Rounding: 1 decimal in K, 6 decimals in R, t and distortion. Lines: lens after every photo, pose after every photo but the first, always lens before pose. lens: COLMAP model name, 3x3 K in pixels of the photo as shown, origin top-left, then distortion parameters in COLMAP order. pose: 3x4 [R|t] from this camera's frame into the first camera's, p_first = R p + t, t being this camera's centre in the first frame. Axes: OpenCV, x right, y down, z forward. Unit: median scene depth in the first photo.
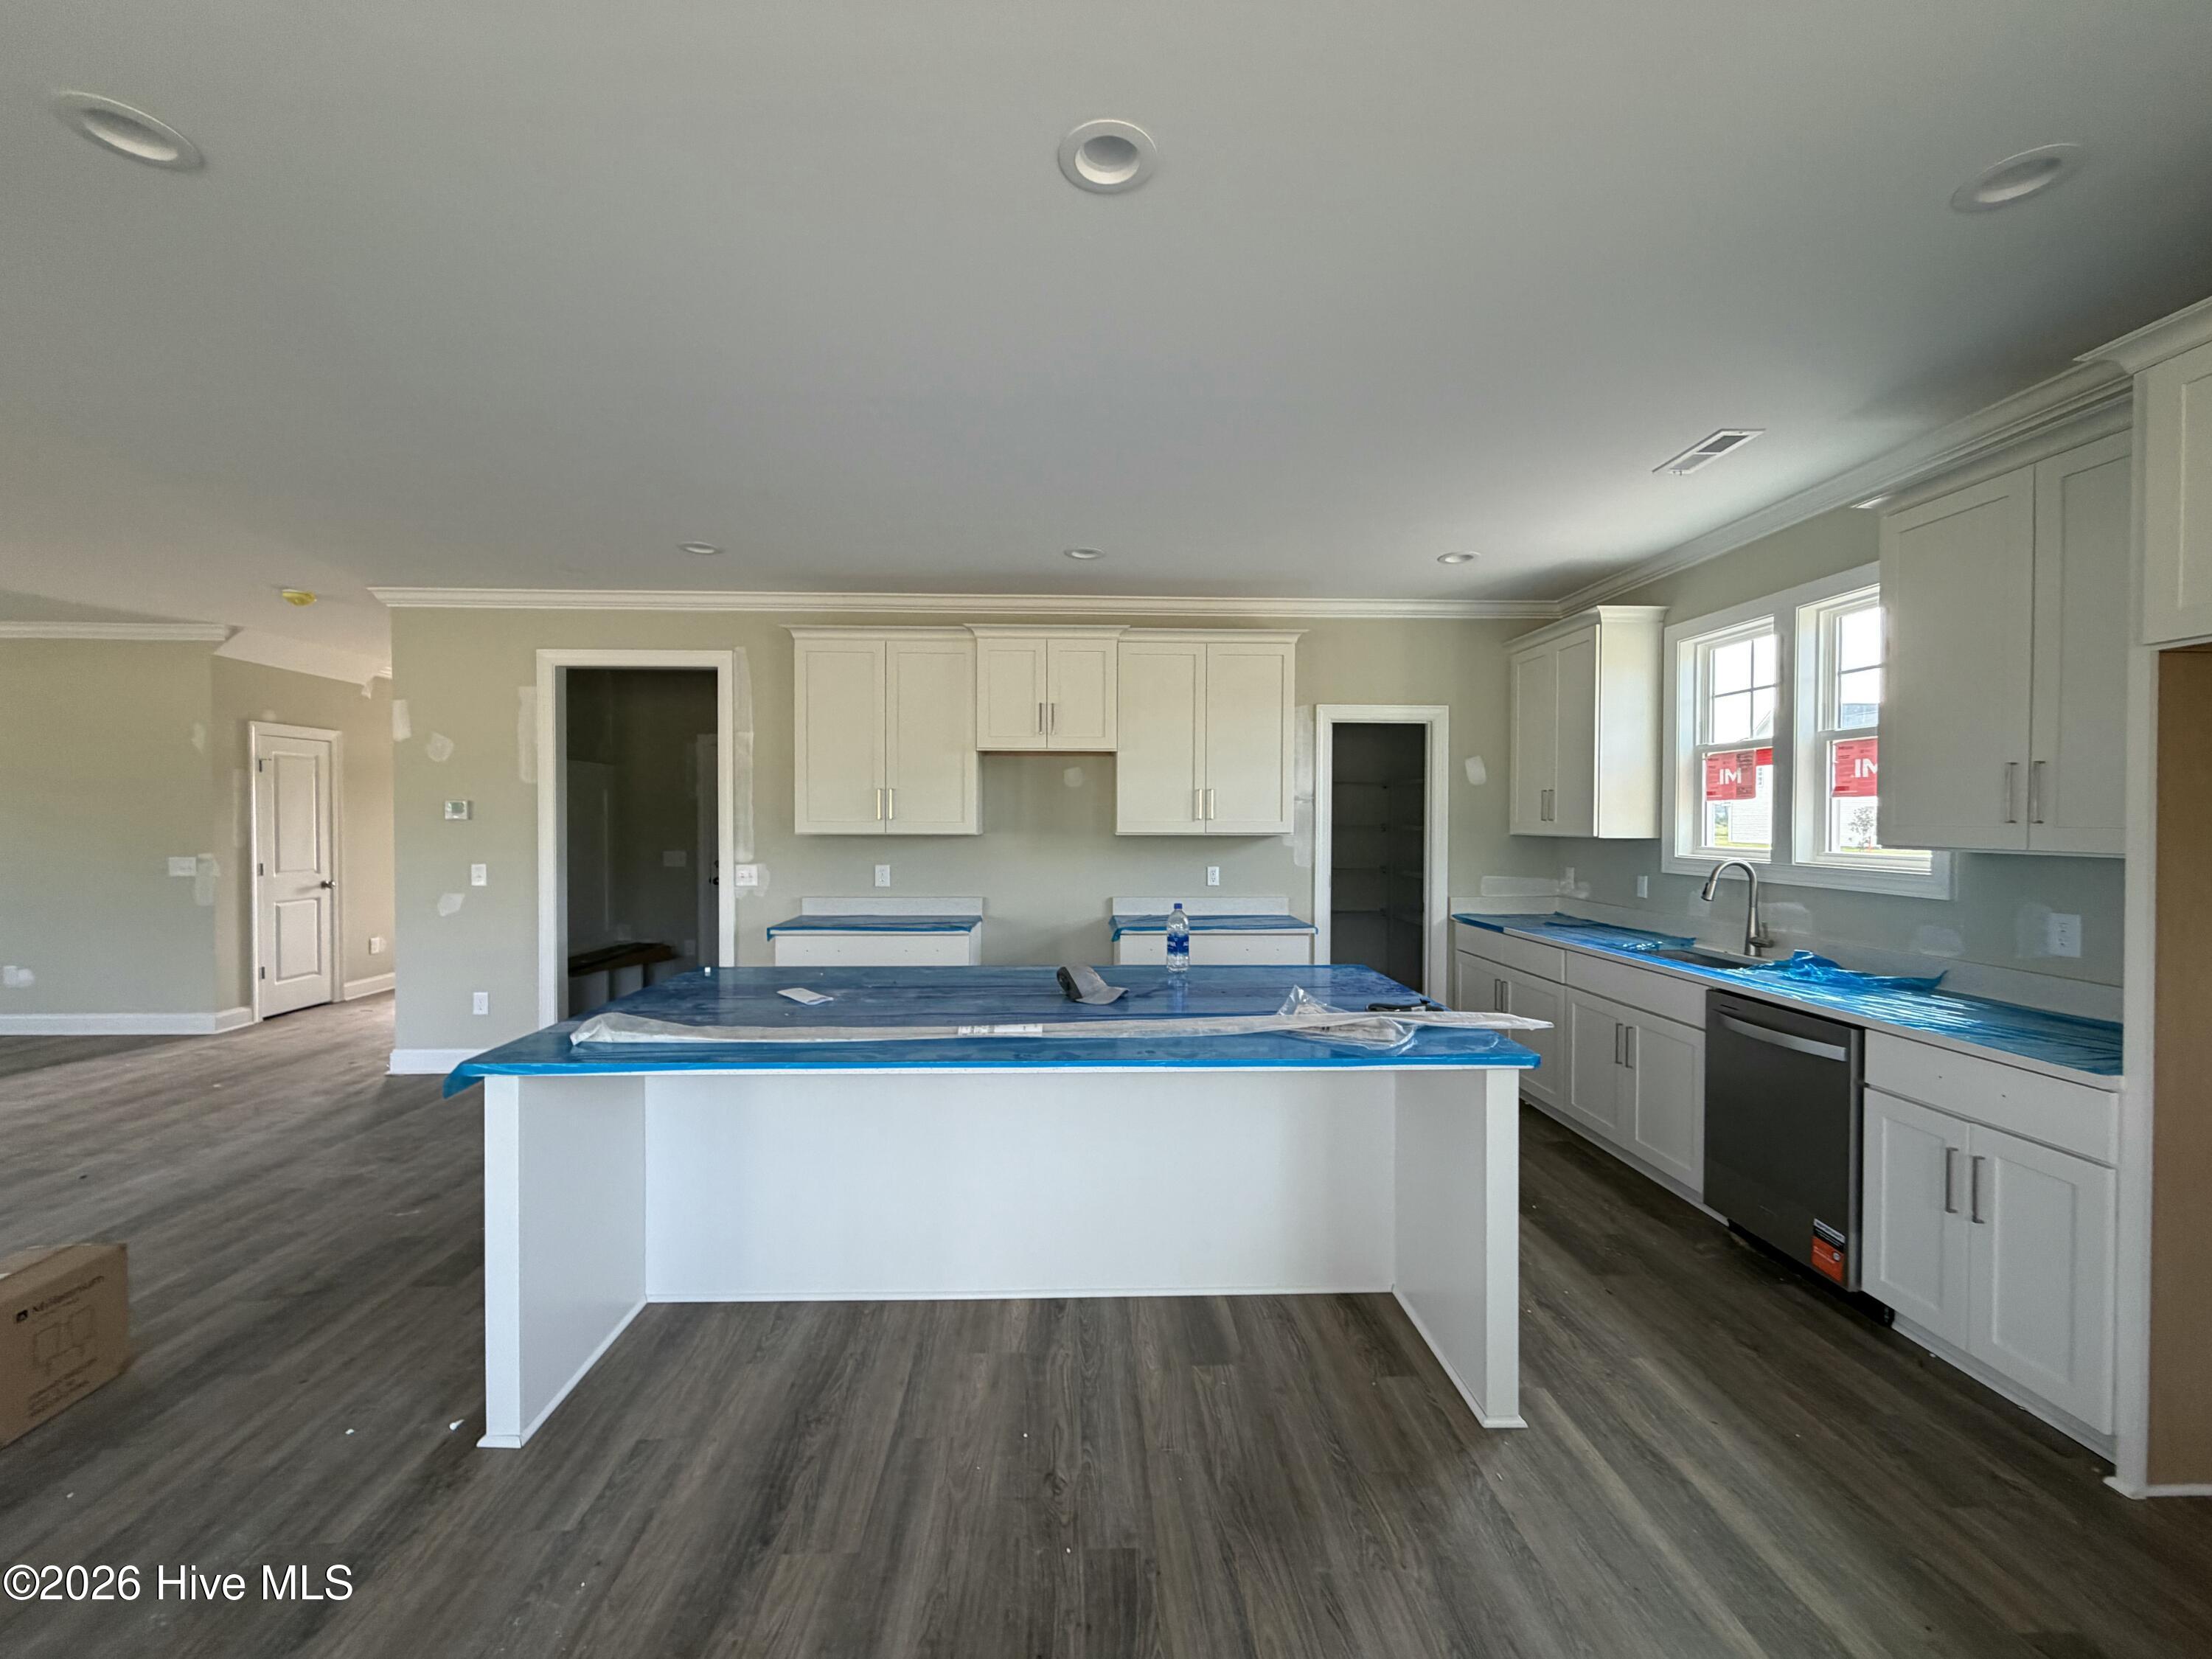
lens RADIAL K [[883.2, 0, 1100.5], [0, 883.2, 831.6], [0, 0, 1]] dist [-0.000689, 0.000125]
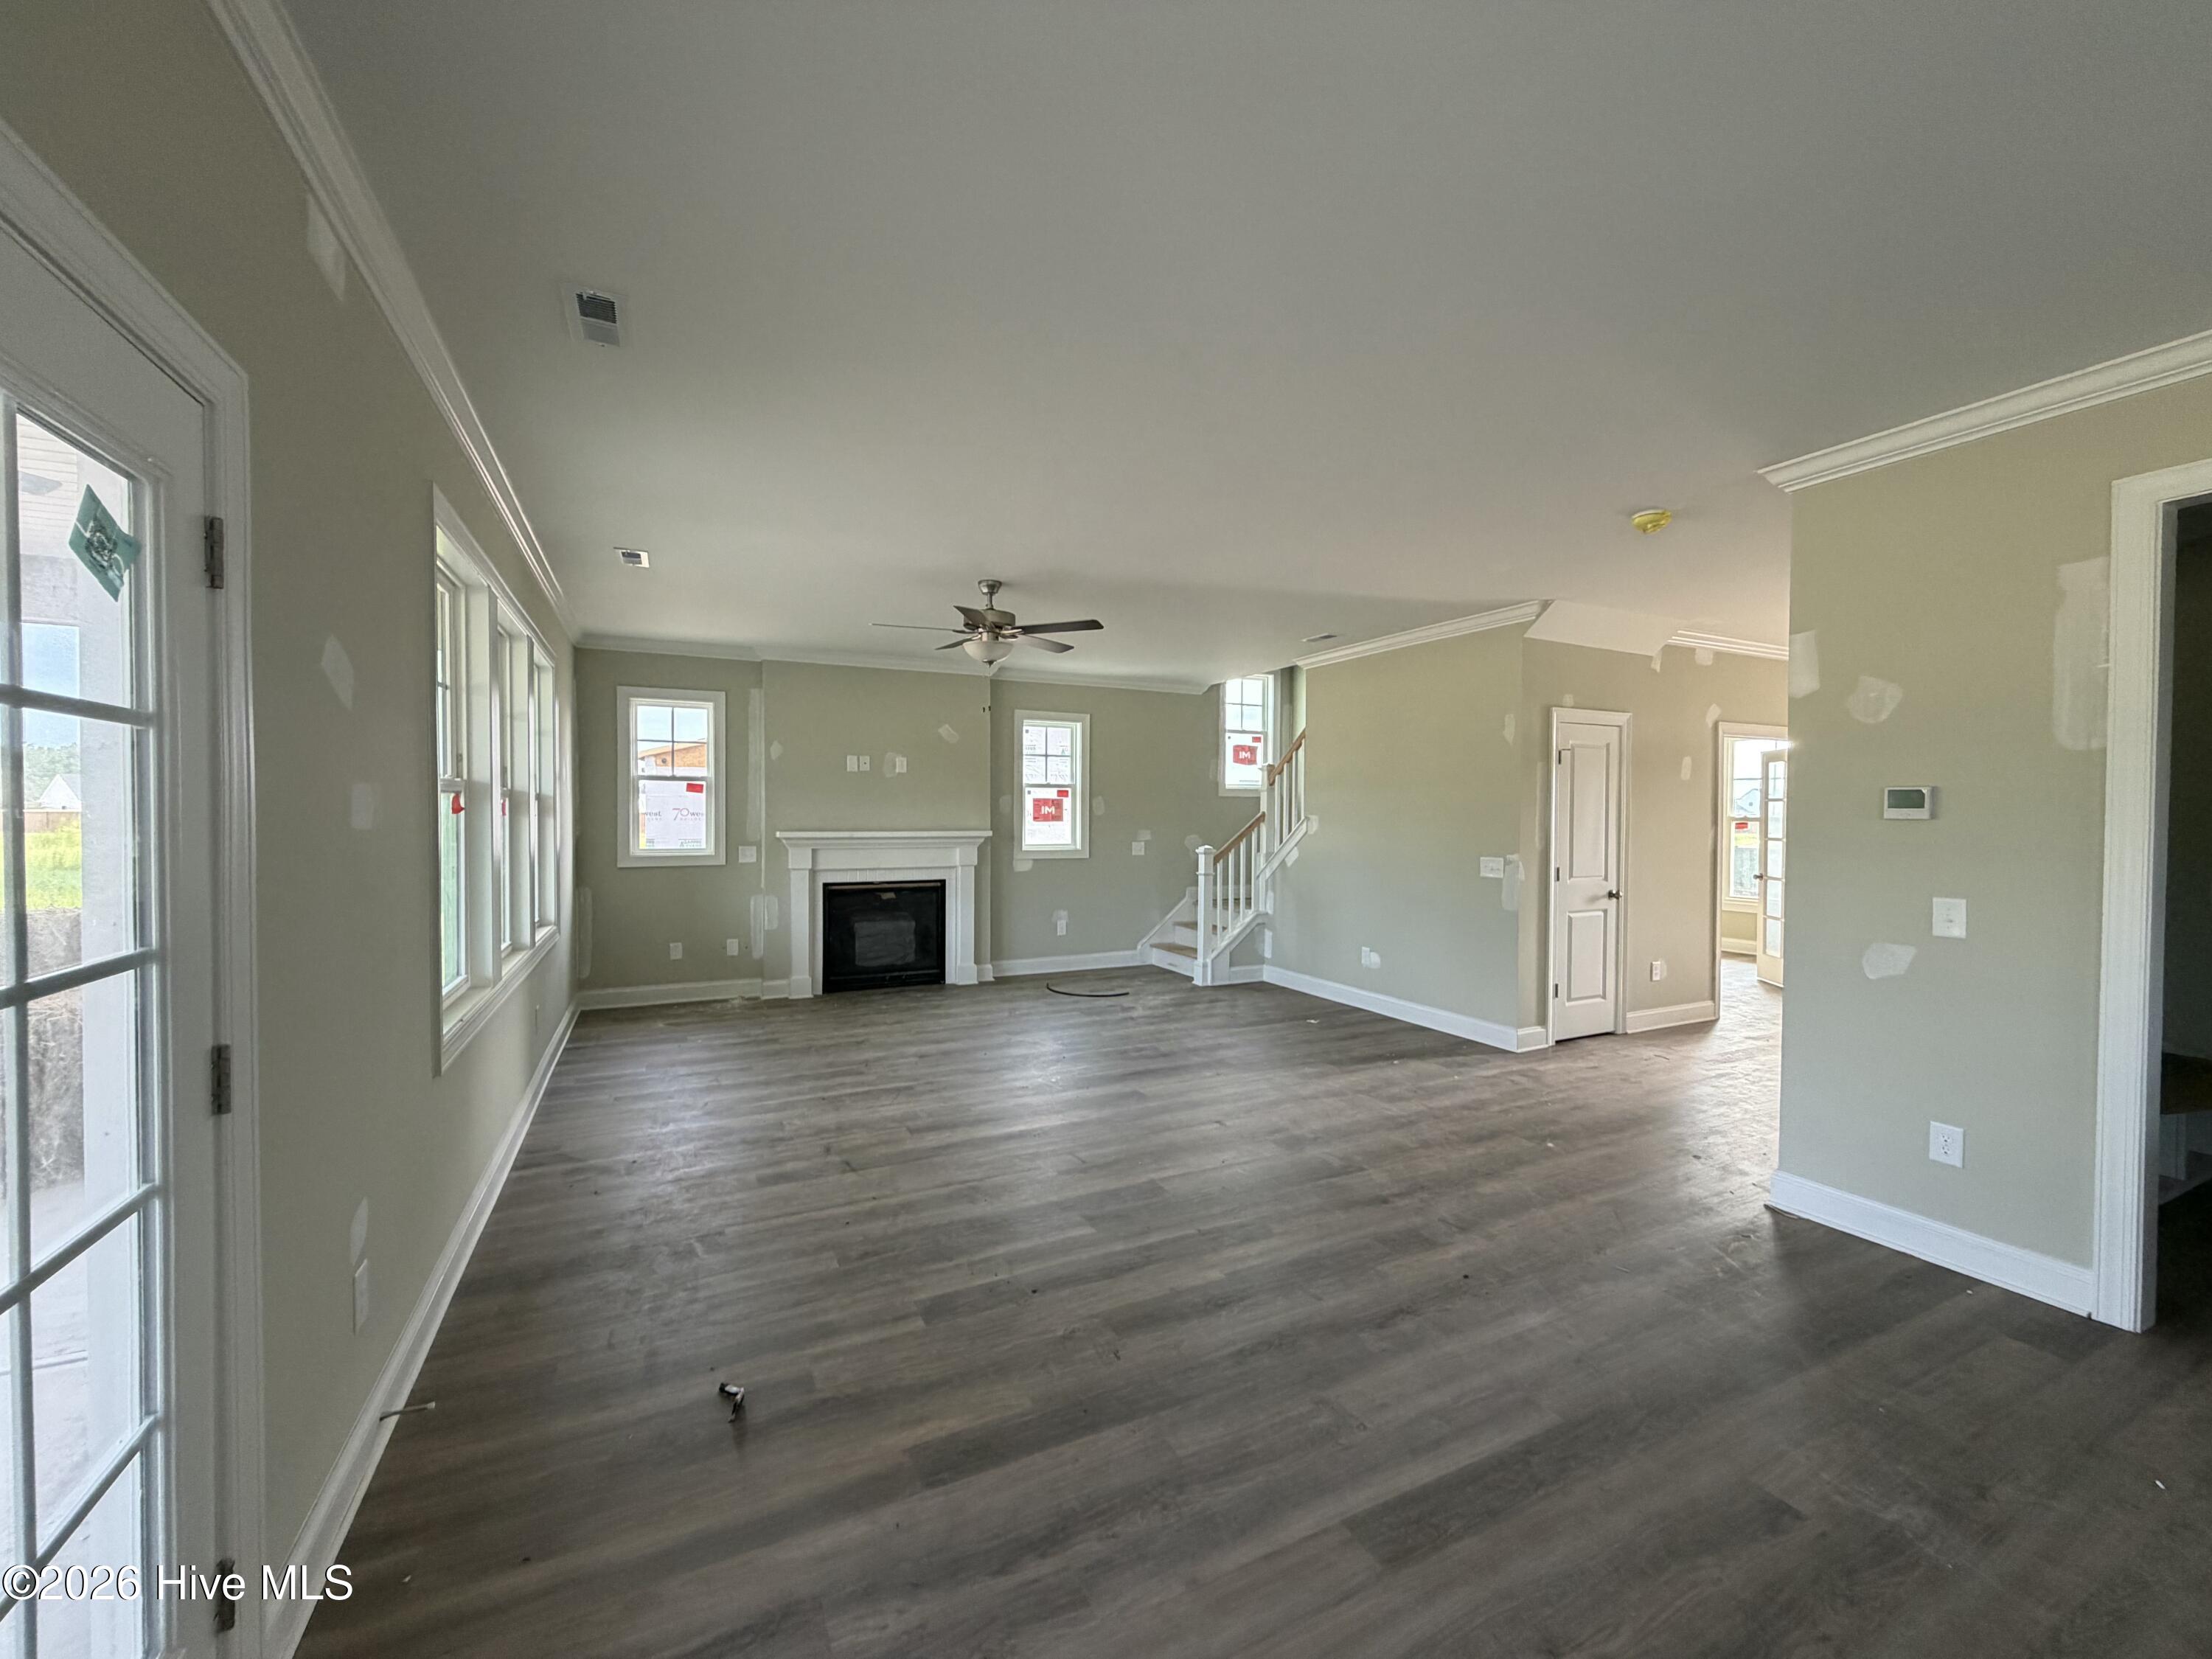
lens RADIAL K [[883.2, 0, 1100.5], [0, 883.2, 831.6], [0, 0, 1]] dist [-0.000689, 0.000125]
pose [[0.409505, 0.017655, -0.912137, -0.349370], [-0.016427, 0.999793, 0.011977, -0.003100], [0.912160, 0.010079, 0.409710, 0.229568]]
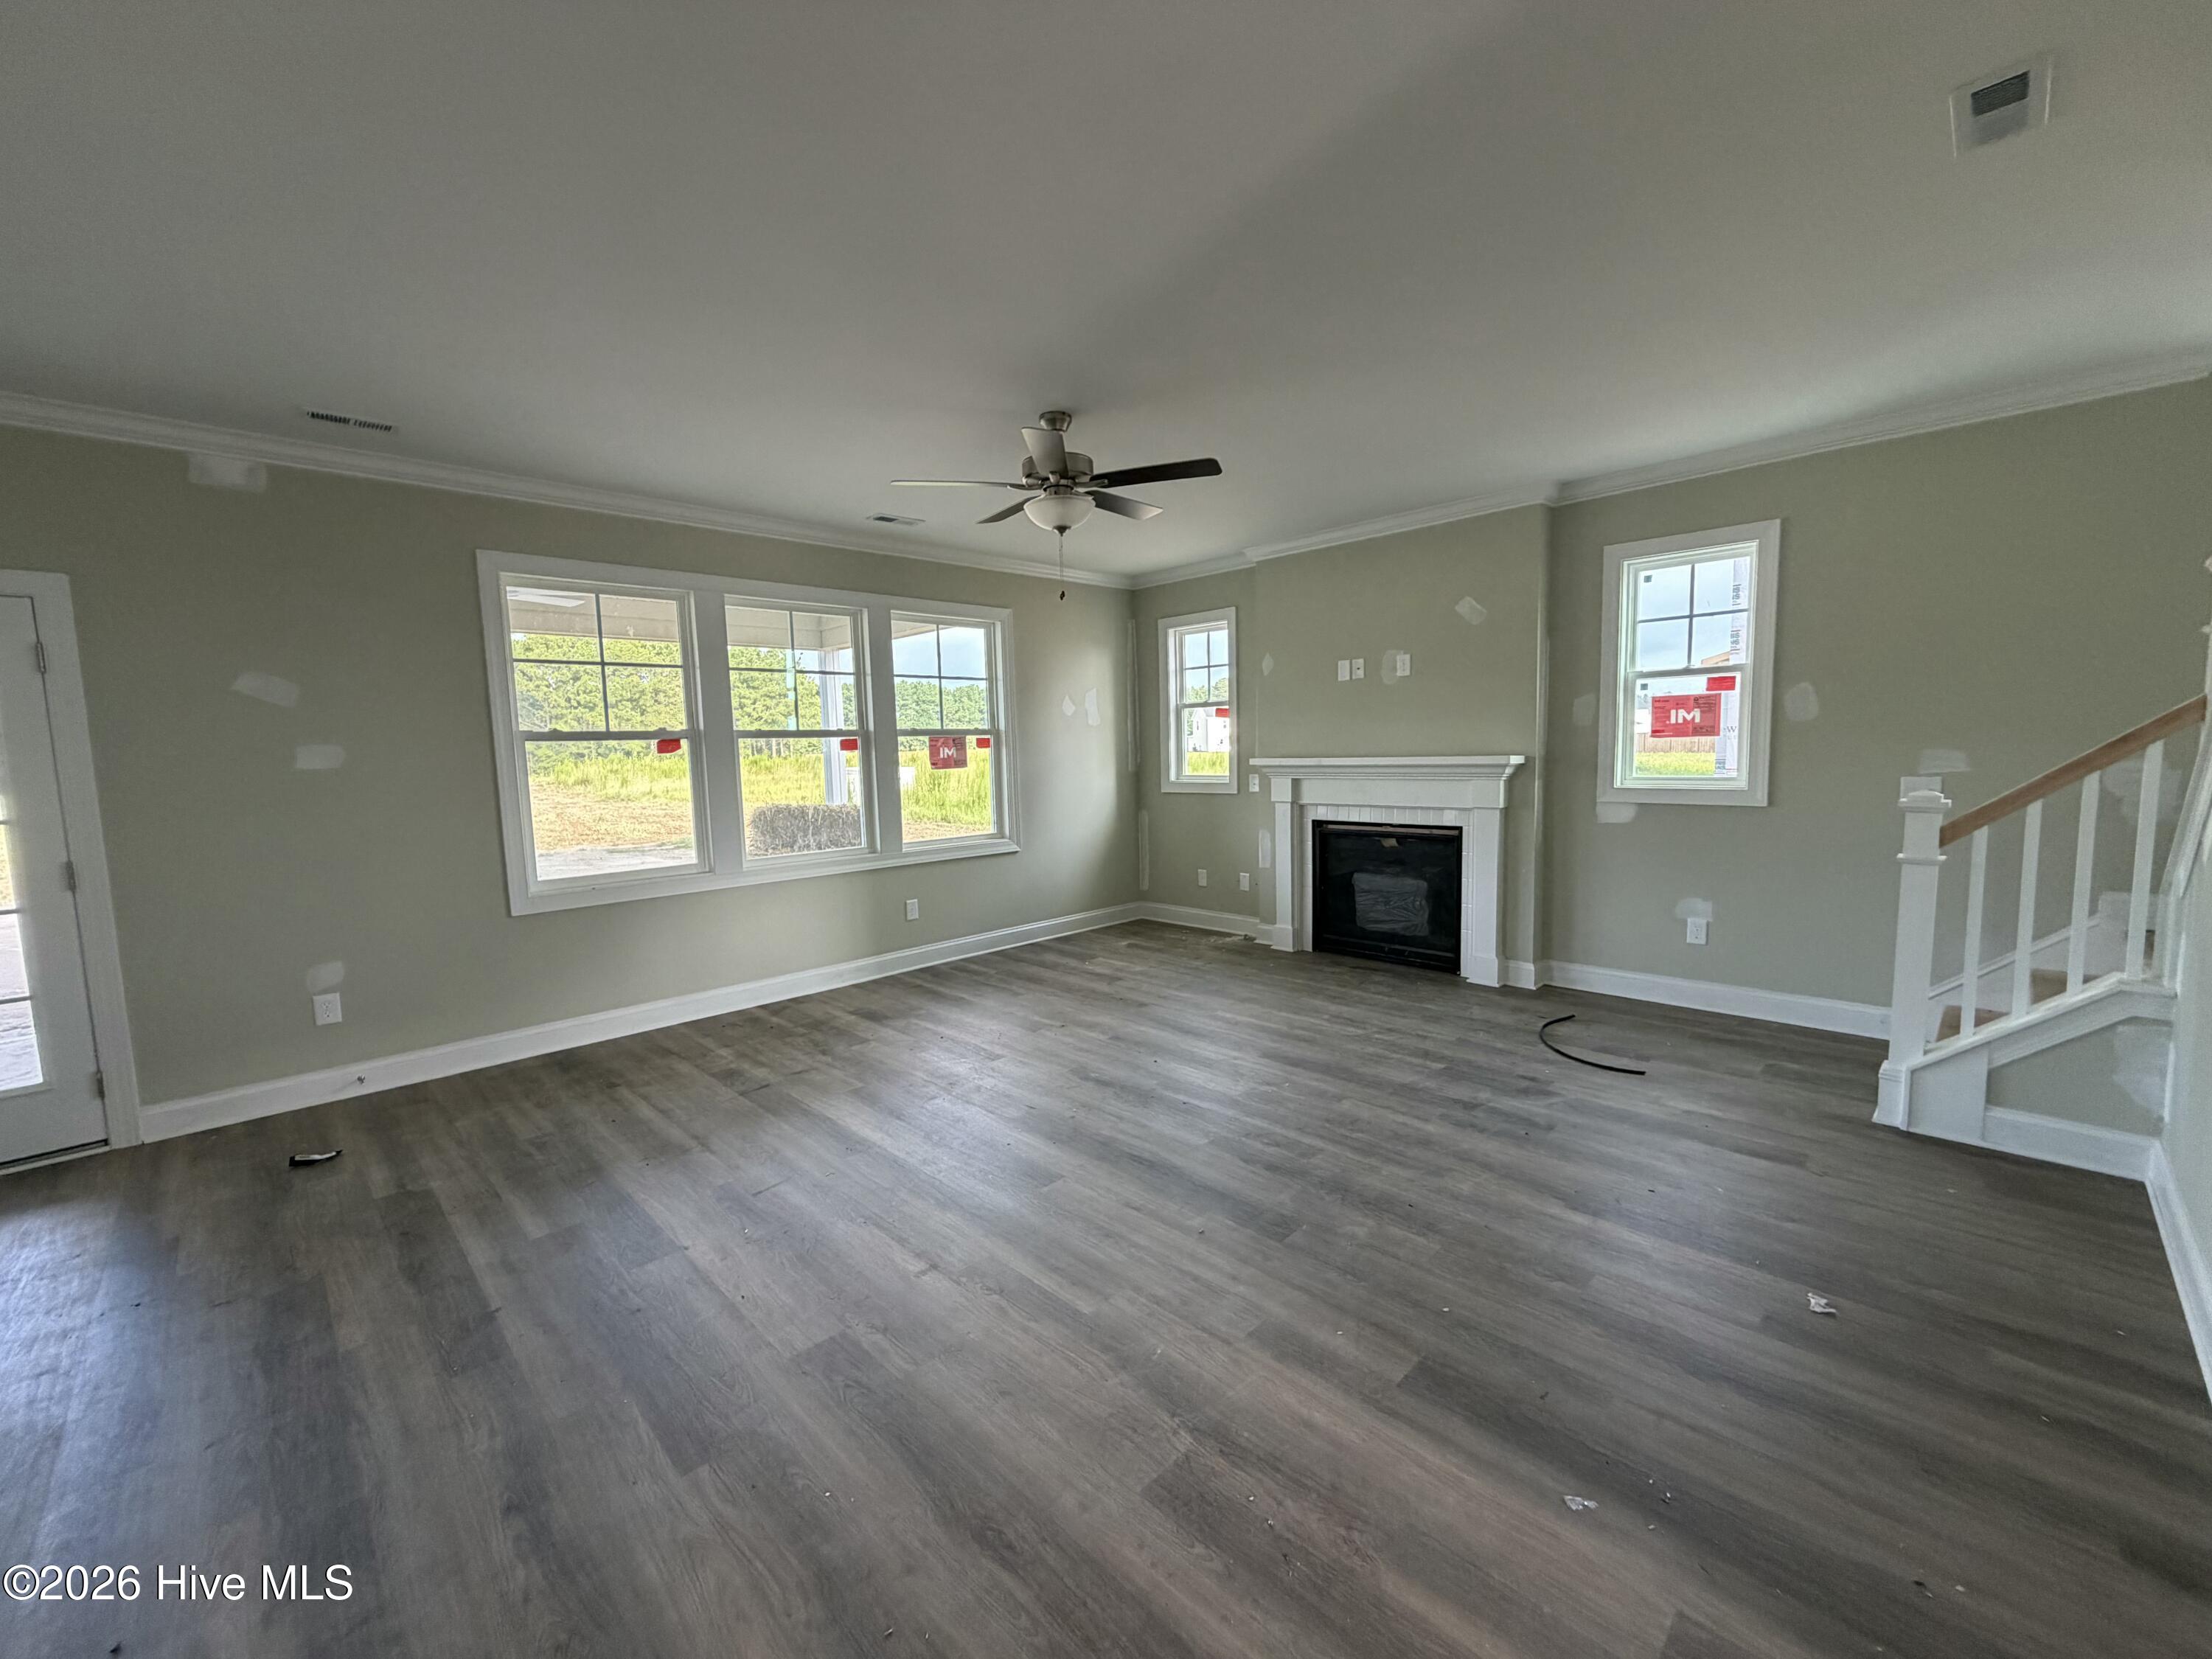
lens RADIAL K [[883.2, 0, 1100.5], [0, 883.2, 831.6], [0, 0, 1]] dist [-0.000689, 0.000125]
pose [[-0.736123, 0.083142, -0.671722, -0.745440], [0.017157, 0.994400, 0.104279, -0.007802], [0.676630, 0.065238, -0.733427, 0.943679]]
